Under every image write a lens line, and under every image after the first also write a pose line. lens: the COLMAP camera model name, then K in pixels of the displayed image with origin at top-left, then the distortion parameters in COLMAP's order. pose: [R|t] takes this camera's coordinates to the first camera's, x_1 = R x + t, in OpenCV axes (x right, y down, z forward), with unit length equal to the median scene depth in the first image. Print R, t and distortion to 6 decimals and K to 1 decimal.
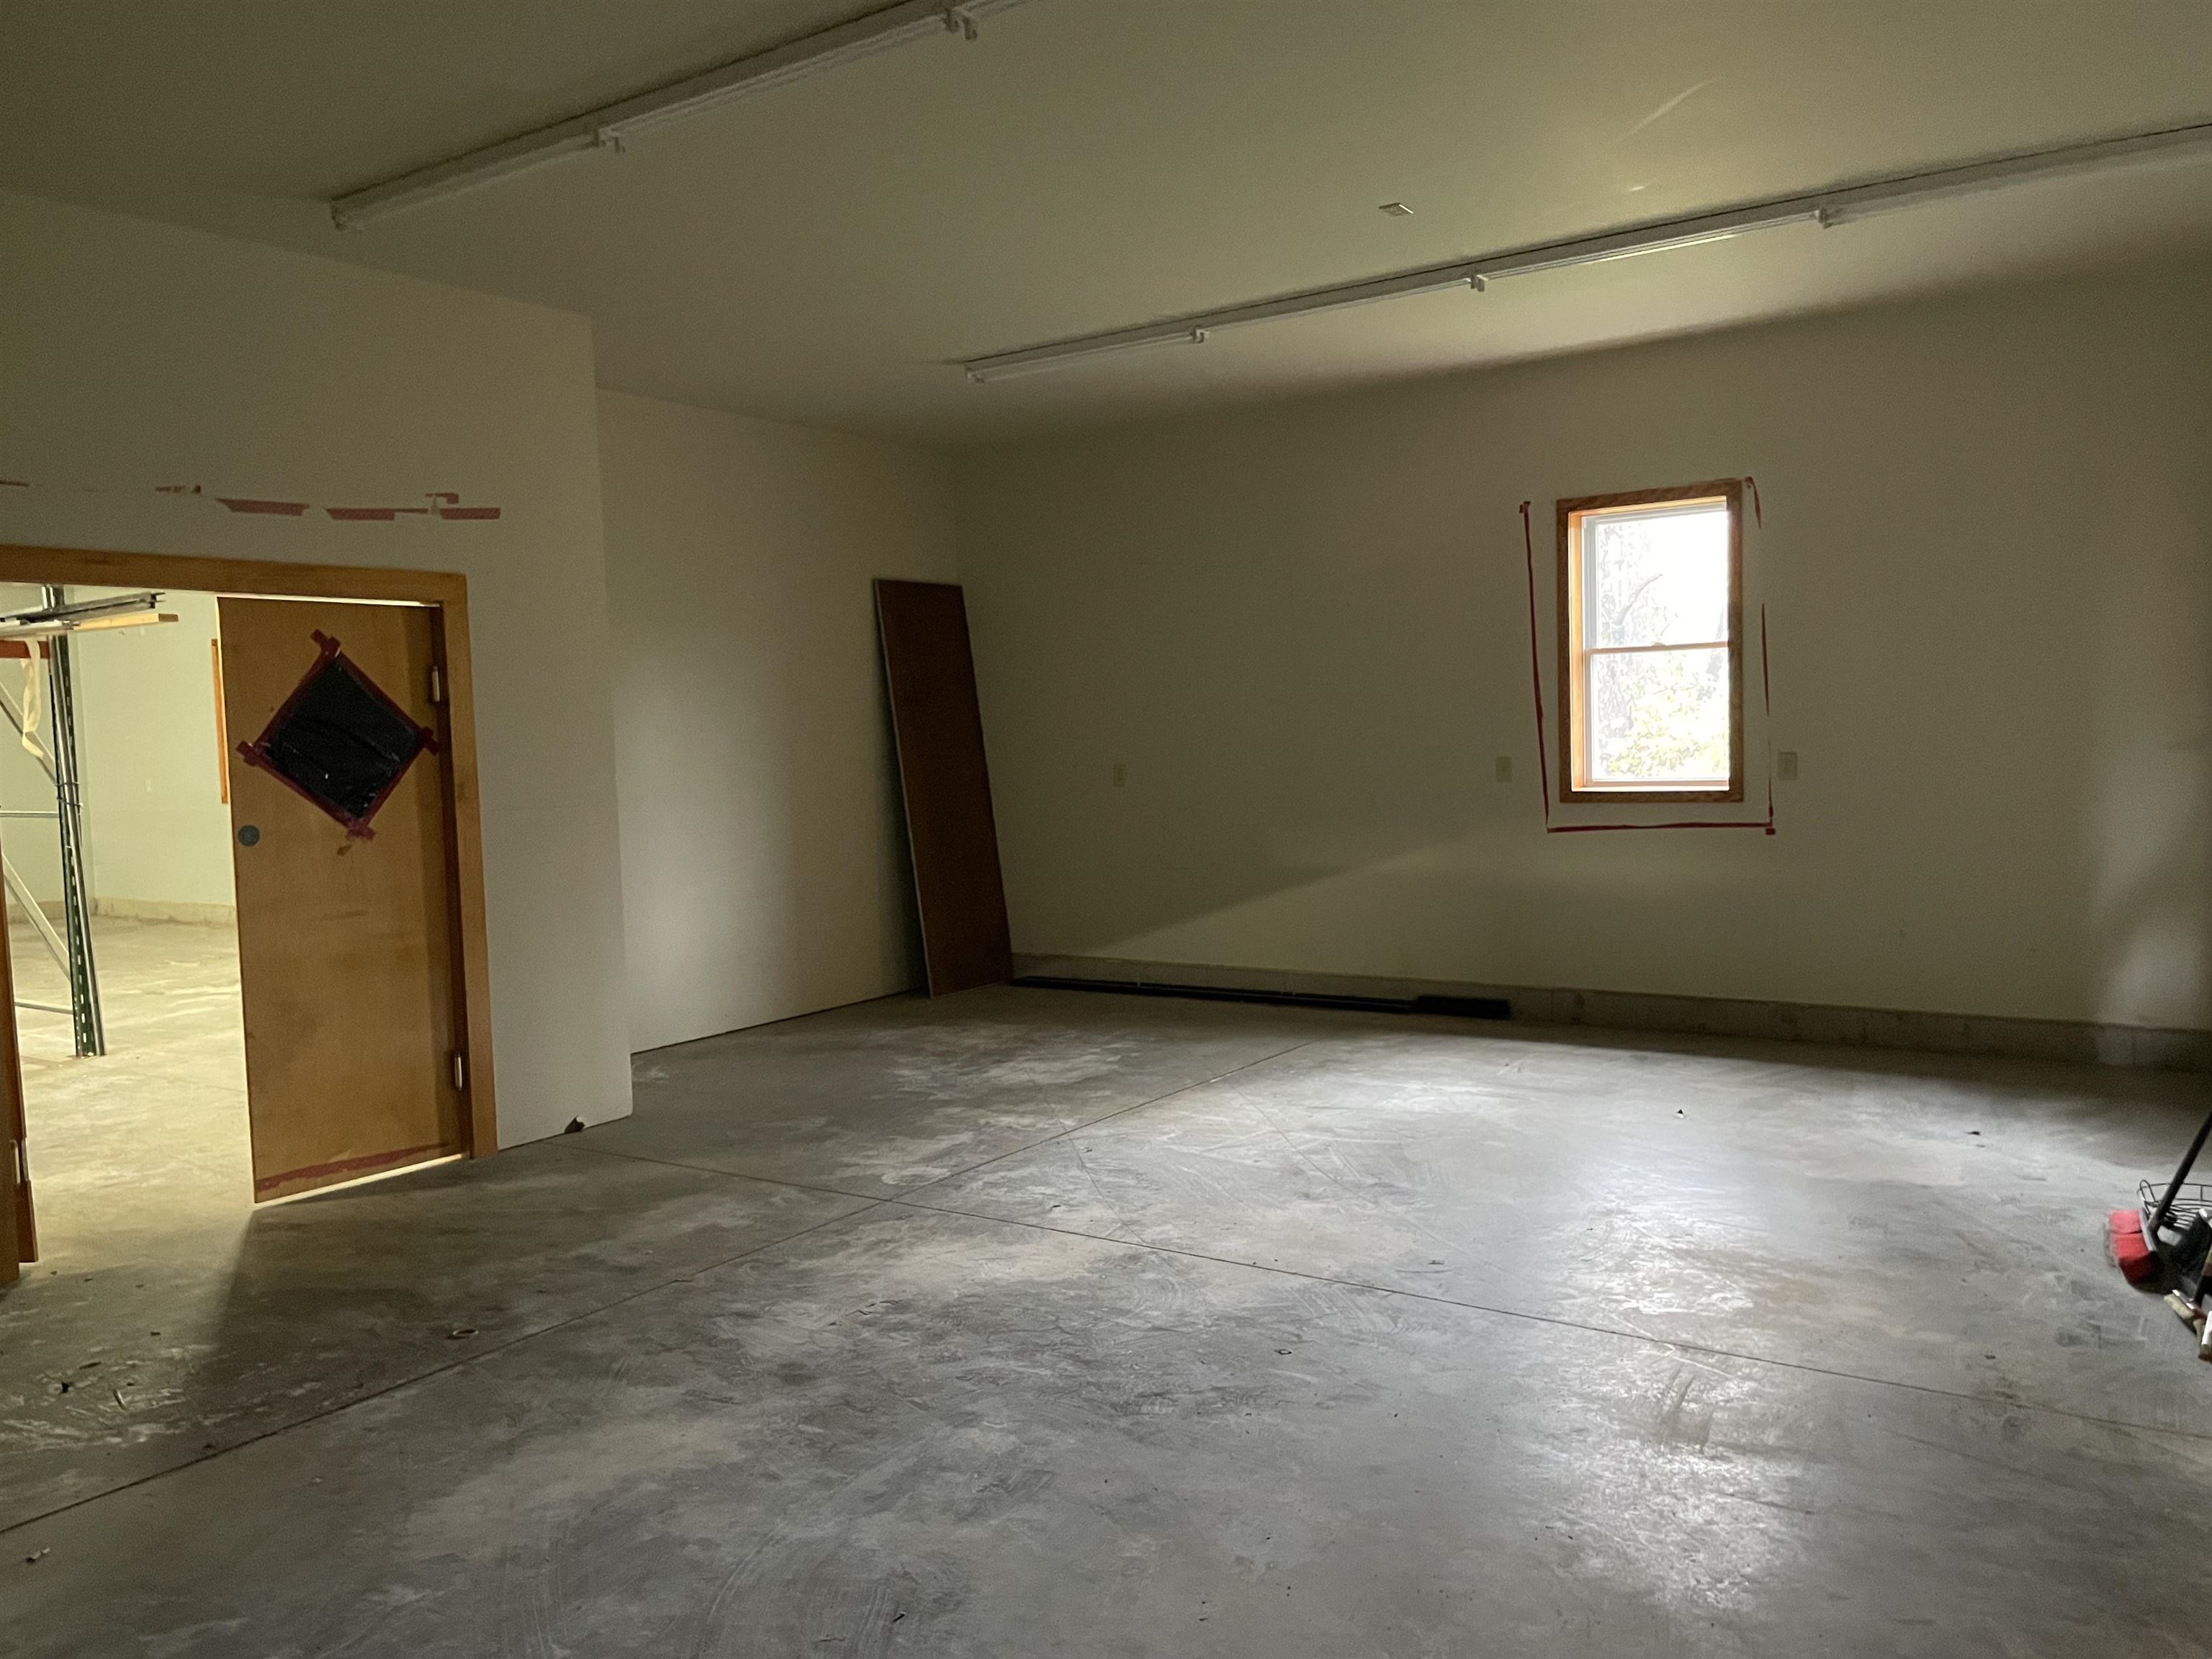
lens RADIAL K [[1682.4, 0, 1111.3], [0, 1682.4, 837.9], [0, 0, 1]] dist [0.096757, -0.134845]
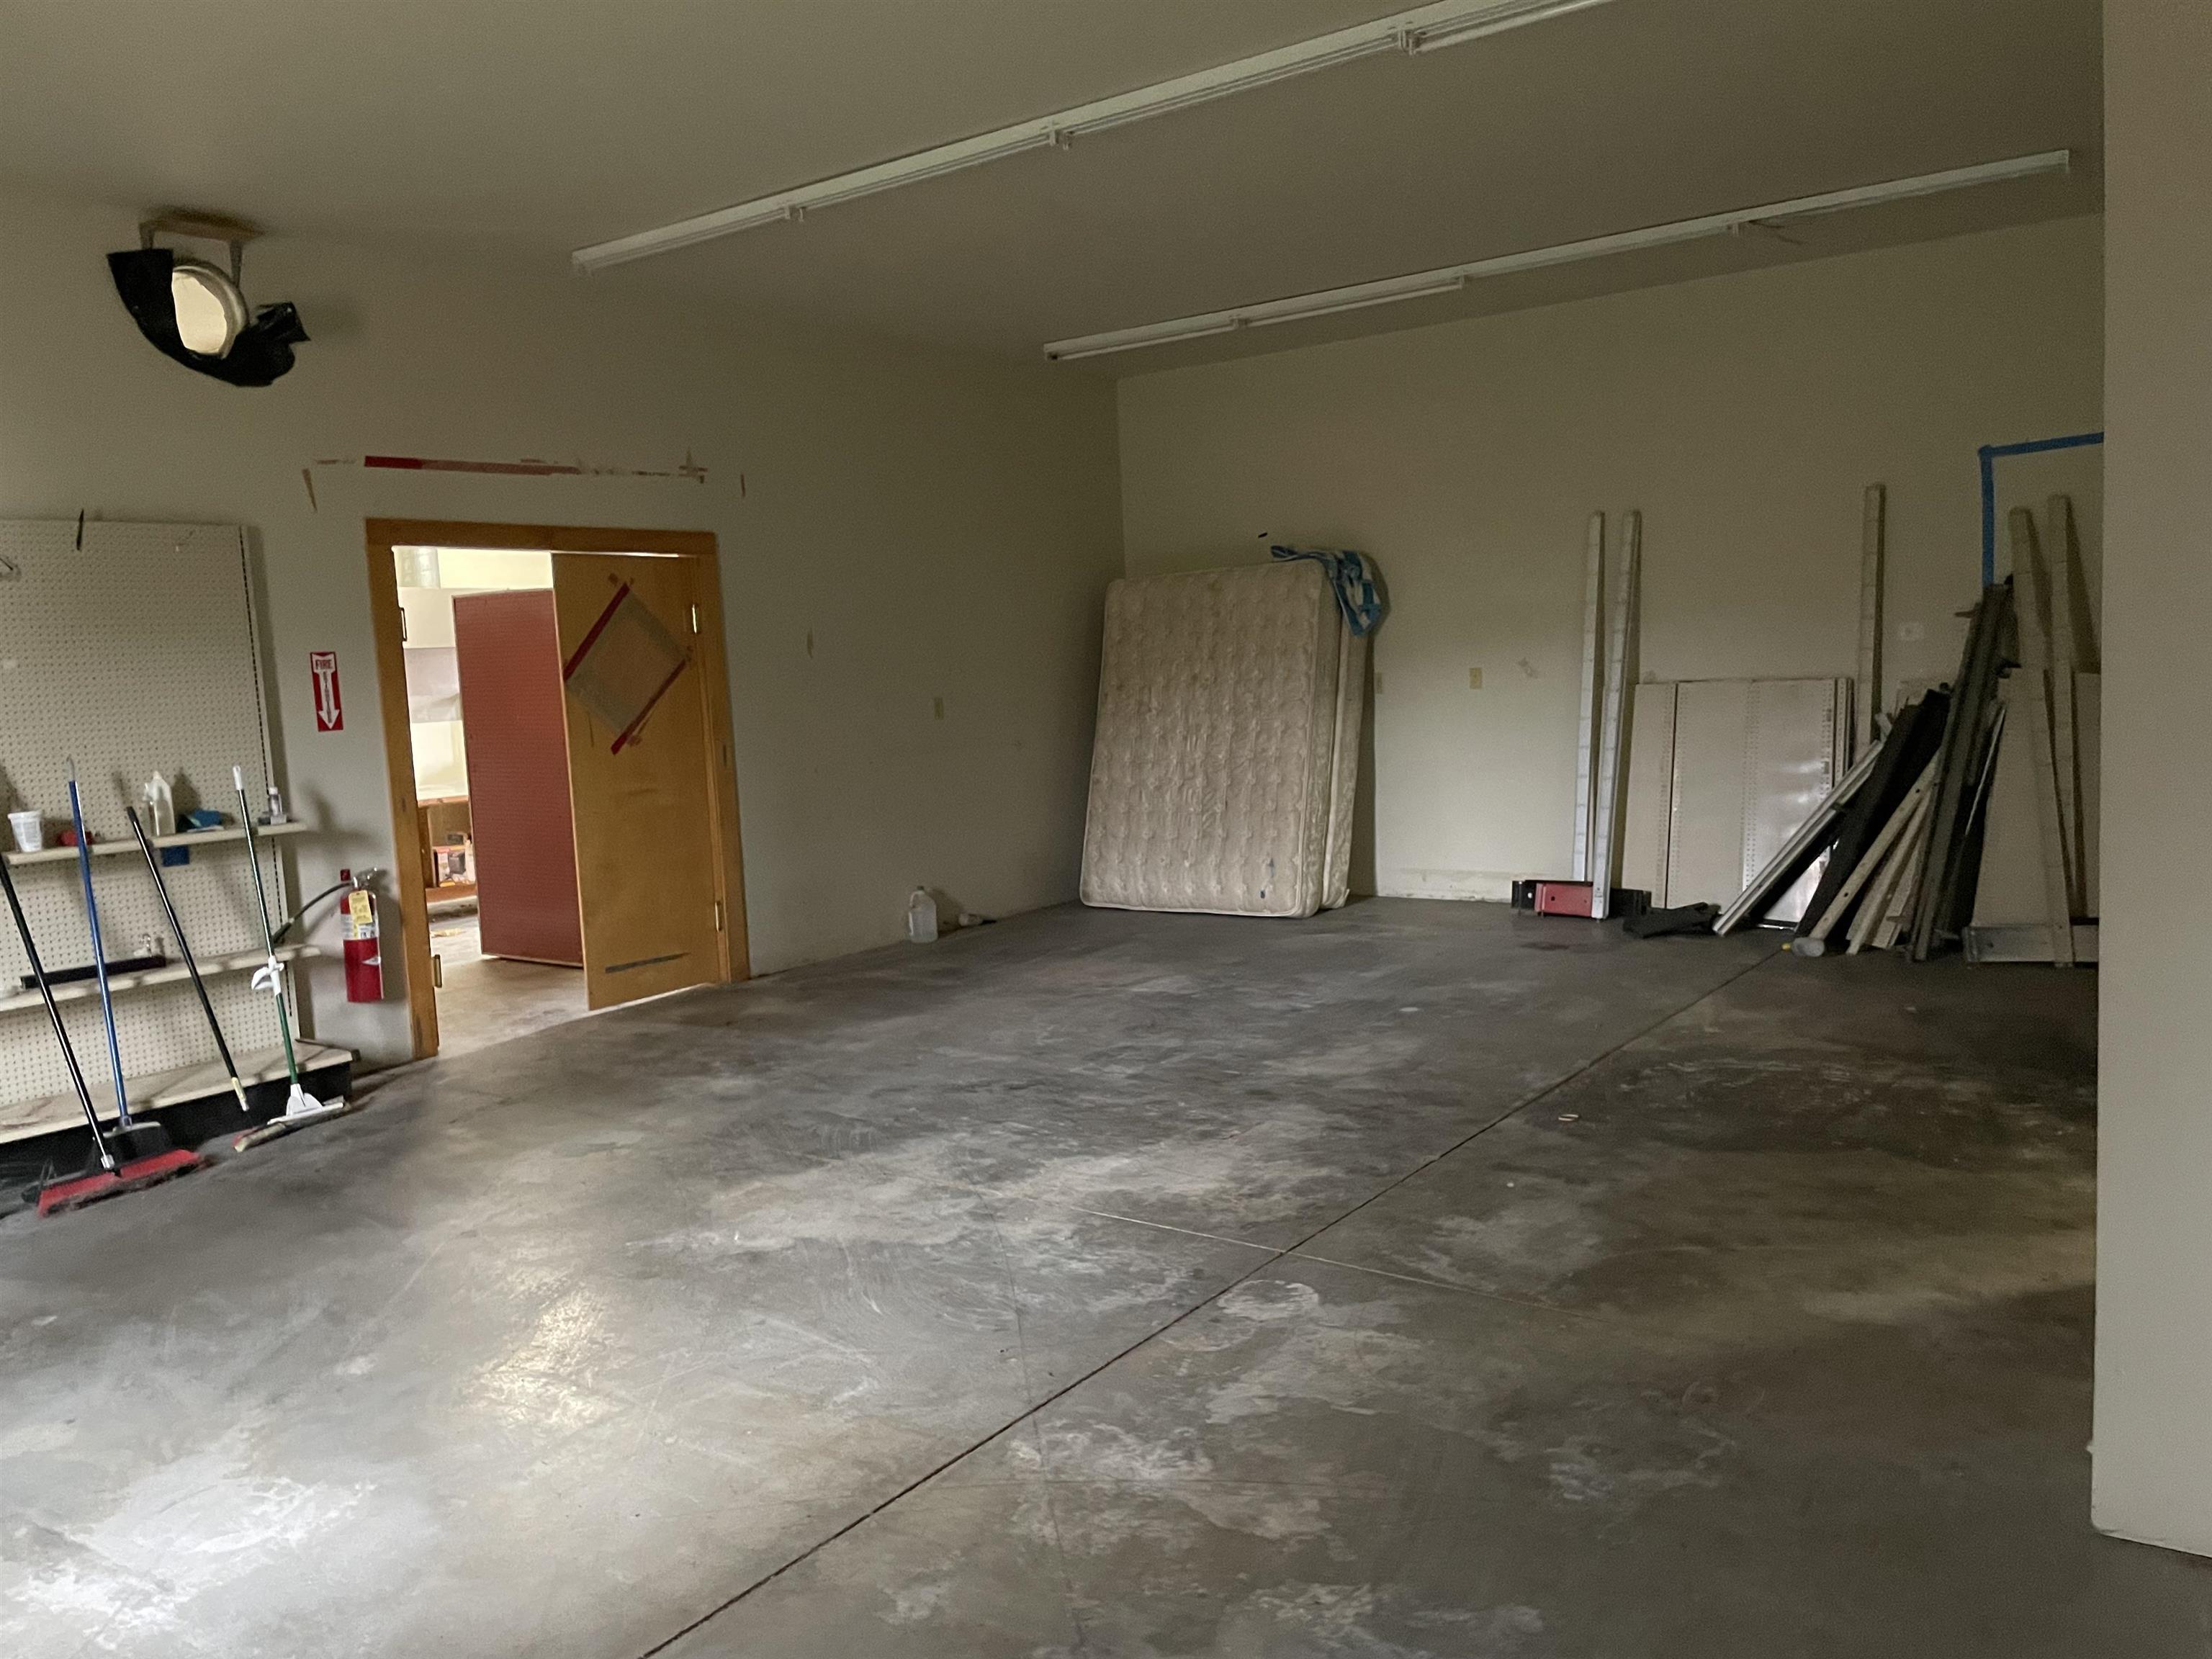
lens RADIAL K [[1682.4, 0, 1111.3], [0, 1682.4, 837.9], [0, 0, 1]] dist [0.096757, -0.134845]
pose [[-0.996193, 0.075285, 0.043949, -0.111834], [0.081881, 0.981092, 0.175367, -0.119802], [-0.029916, 0.178298, -0.983522, 1.889744]]
